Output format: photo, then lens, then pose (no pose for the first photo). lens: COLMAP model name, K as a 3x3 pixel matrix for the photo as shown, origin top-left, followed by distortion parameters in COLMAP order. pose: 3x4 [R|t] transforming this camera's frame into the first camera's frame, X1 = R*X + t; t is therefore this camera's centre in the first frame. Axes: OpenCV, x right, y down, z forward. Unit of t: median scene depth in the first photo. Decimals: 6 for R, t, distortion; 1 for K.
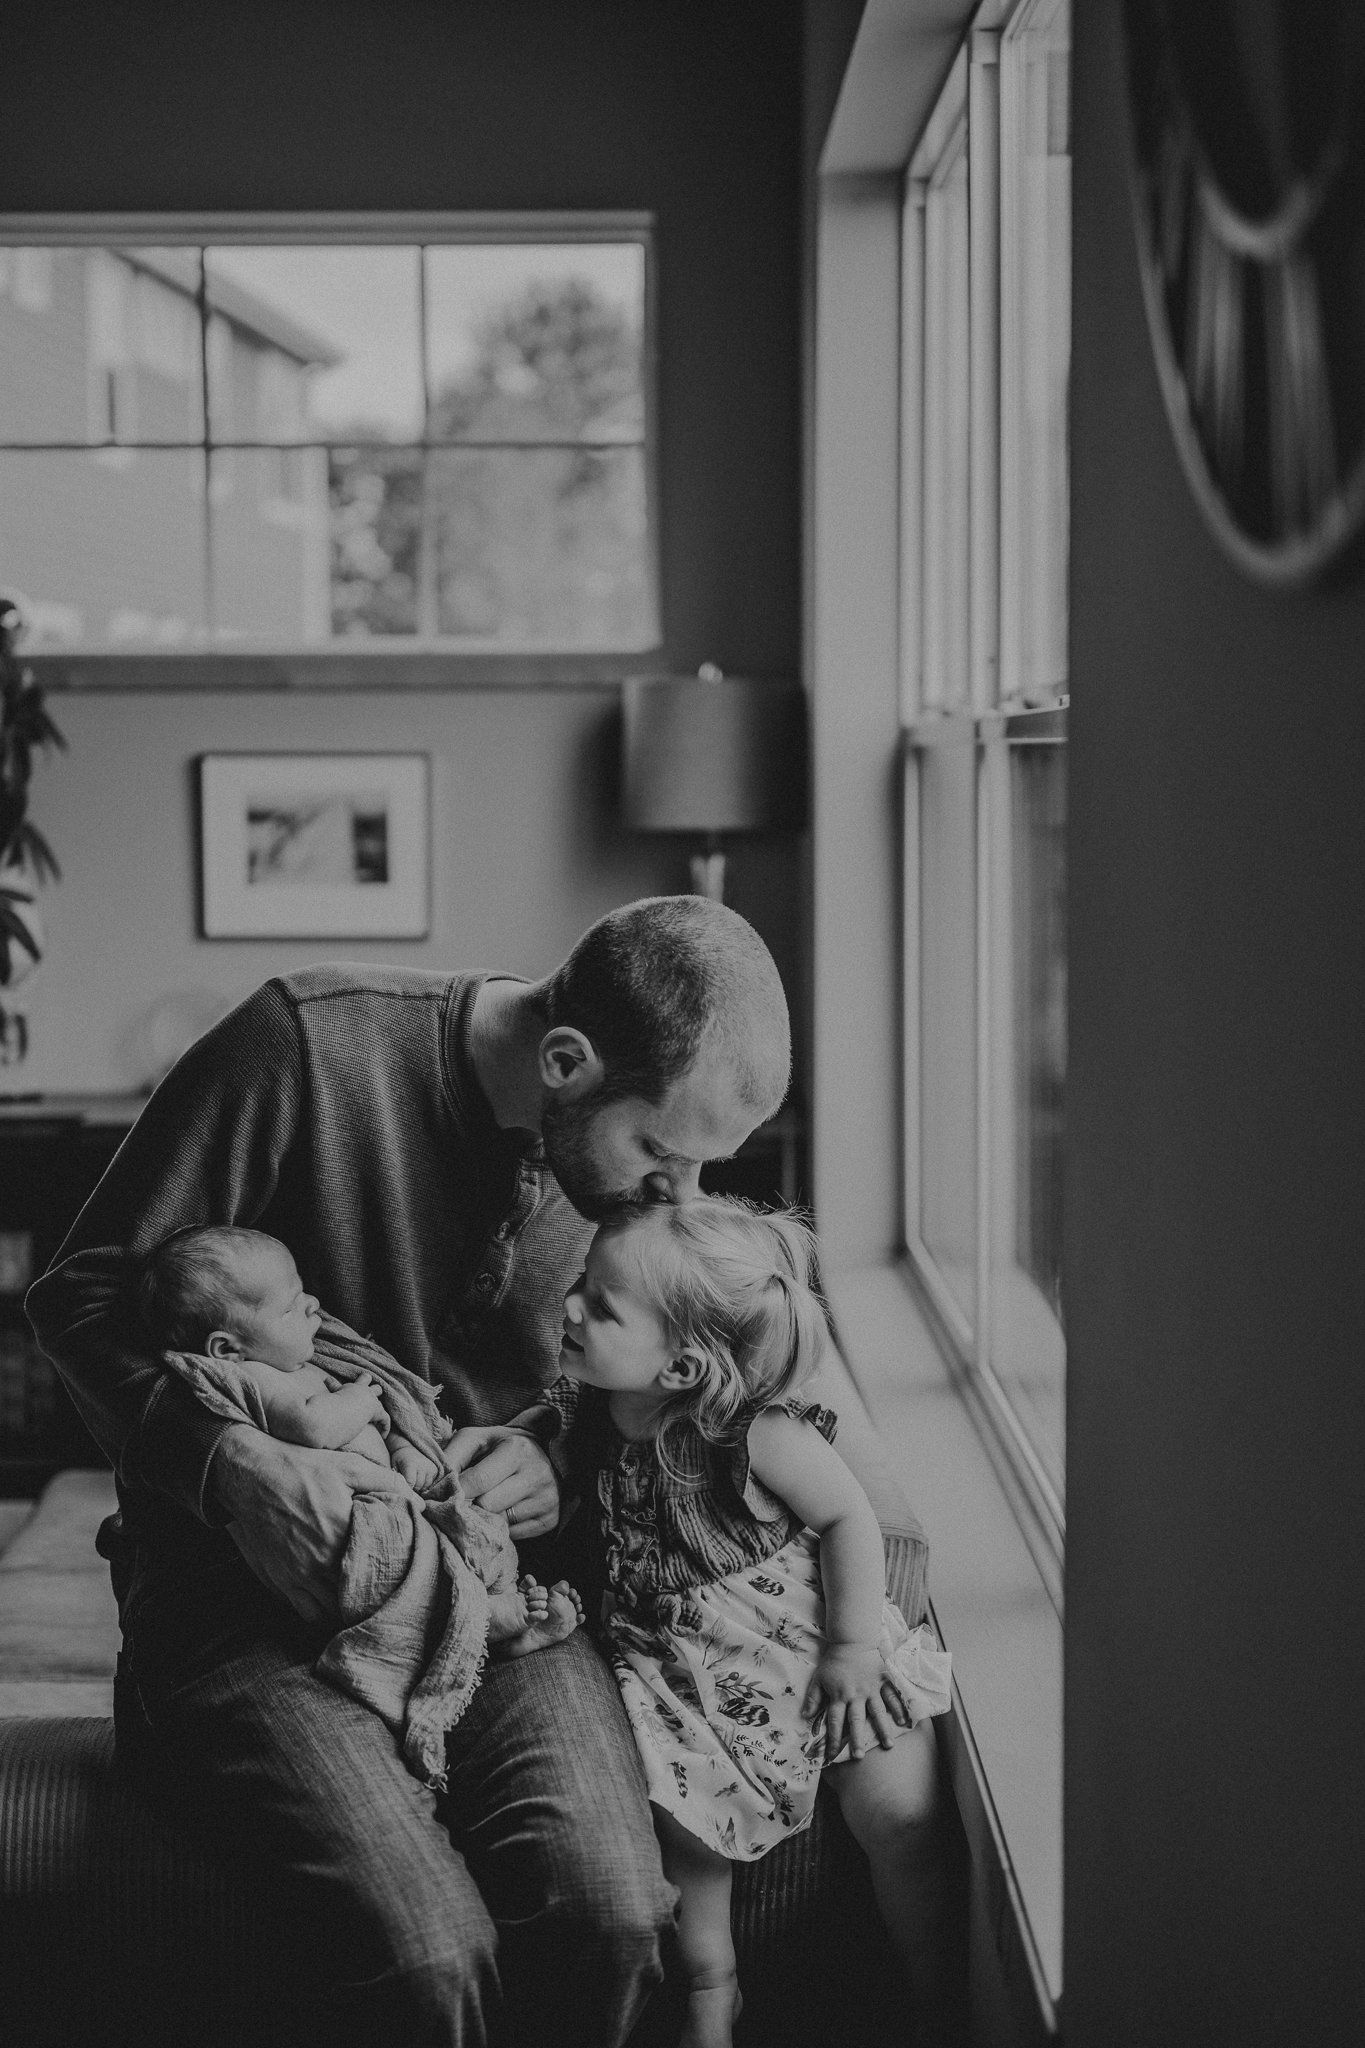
lens RADIAL K [[2875.9, 0, 668.2], [0, 2875.9, 1011.5], [0, 0, 1]] dist [0.011852, 0.074678]
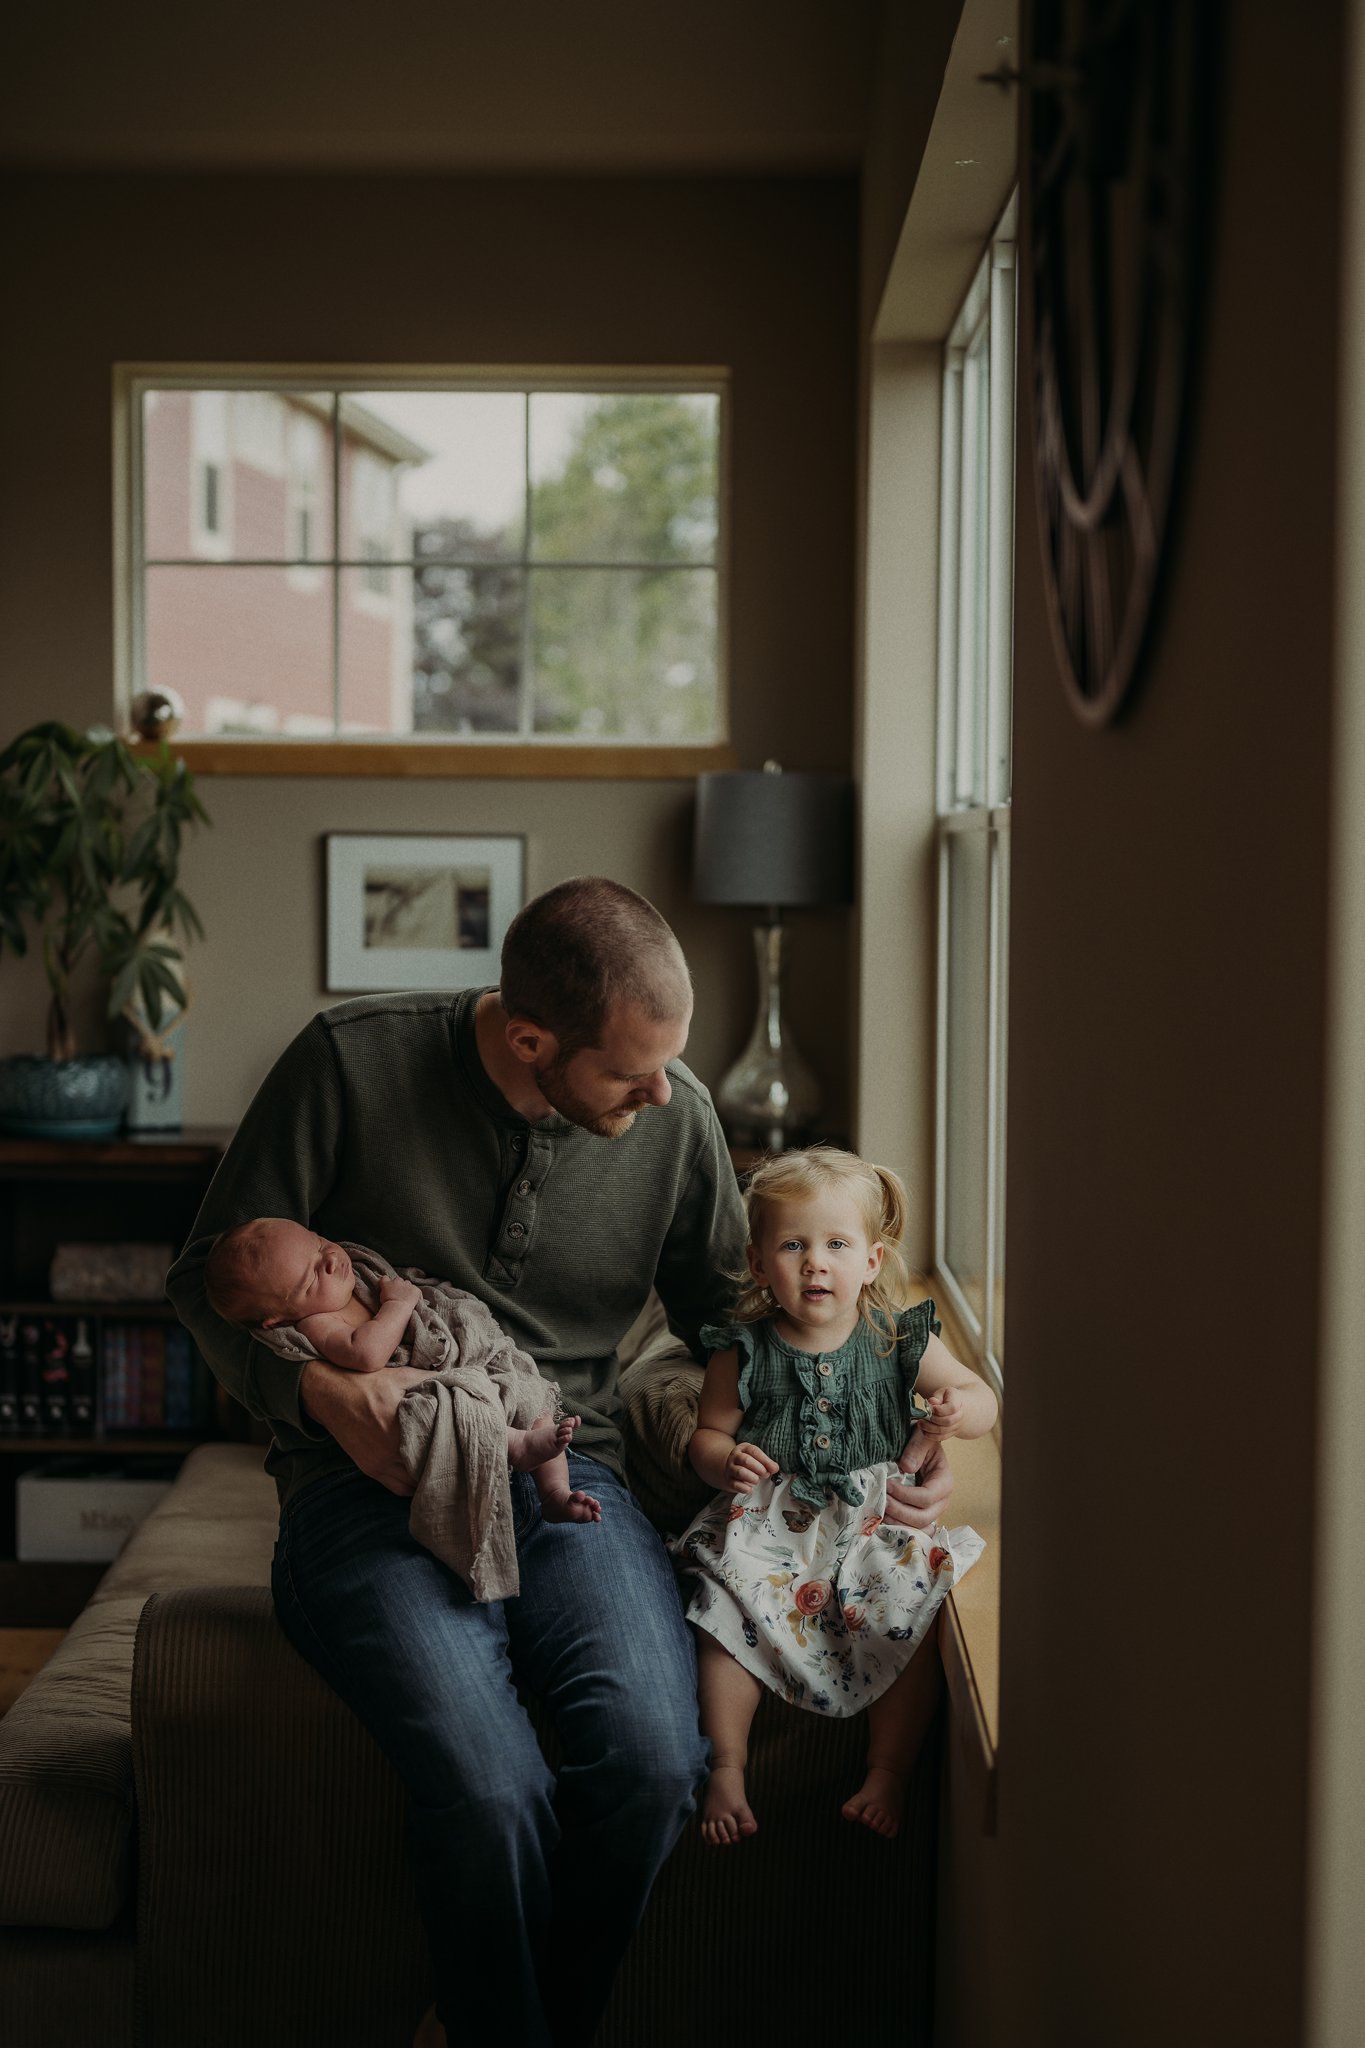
lens RADIAL K [[2875.9, 0, 668.2], [0, 2875.9, 1011.5], [0, 0, 1]] dist [0.011852, 0.074678]
pose [[0.999522, 0.016083, -0.026415, 0.005241], [-0.016907, 0.999368, -0.031260, 0.016784], [0.025895, 0.031692, 0.999162, -0.150955]]
